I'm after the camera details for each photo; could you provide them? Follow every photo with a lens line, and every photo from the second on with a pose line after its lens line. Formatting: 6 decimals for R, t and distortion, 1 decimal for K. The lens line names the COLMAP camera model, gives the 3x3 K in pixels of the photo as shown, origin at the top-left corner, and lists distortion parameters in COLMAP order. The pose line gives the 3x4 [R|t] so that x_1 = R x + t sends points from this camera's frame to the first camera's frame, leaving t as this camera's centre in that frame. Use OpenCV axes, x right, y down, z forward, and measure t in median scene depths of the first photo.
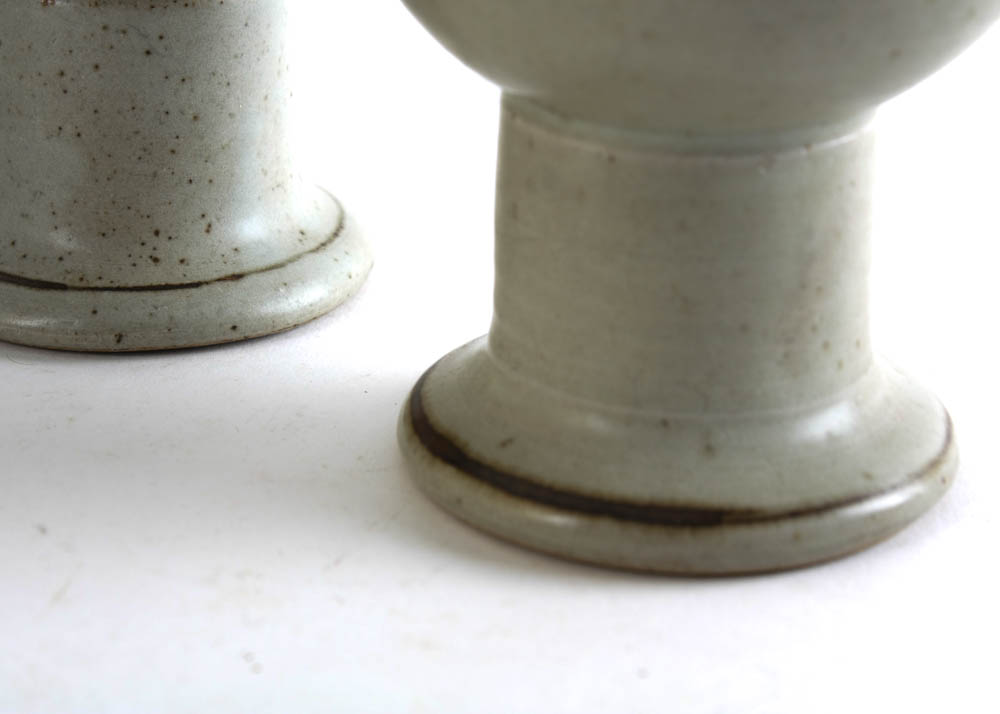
lens RADIAL K [[2559.6, 0, 519.7], [0, 2559.6, 356.9], [0, 0, 1]] dist [0.021511, -0.532461]
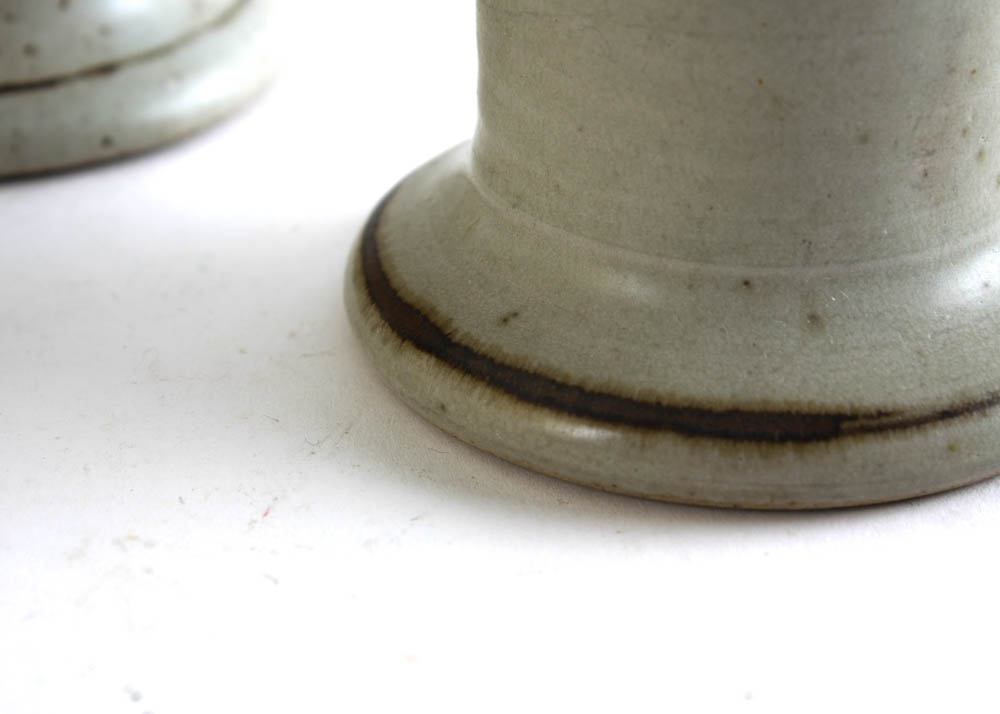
lens RADIAL K [[2559.6, 0, 519.7], [0, 2559.6, 356.9], [0, 0, 1]] dist [0.021511, -0.532461]
pose [[0.998836, -0.042716, 0.022402, -0.018004], [0.039937, 0.992850, 0.112489, -0.032227], [-0.027047, -0.111463, 0.993400, 0.332418]]
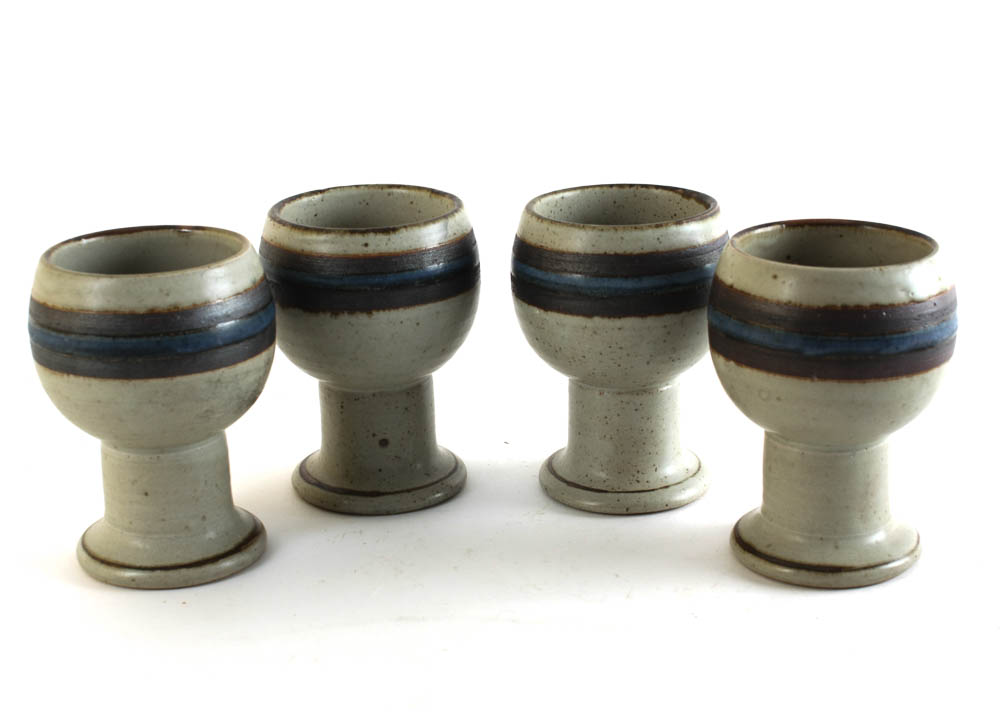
lens RADIAL K [[1783.5, 0, 515.2], [0, 1783.5, 355.7], [0, 0, 1]] dist [-0.039454, 0.079072]
pose [[0.993999, -0.019257, -0.107677, -0.073165], [0.011585, 0.997379, -0.071425, -0.043755], [0.108770, 0.069749, 0.991617, -1.149558]]
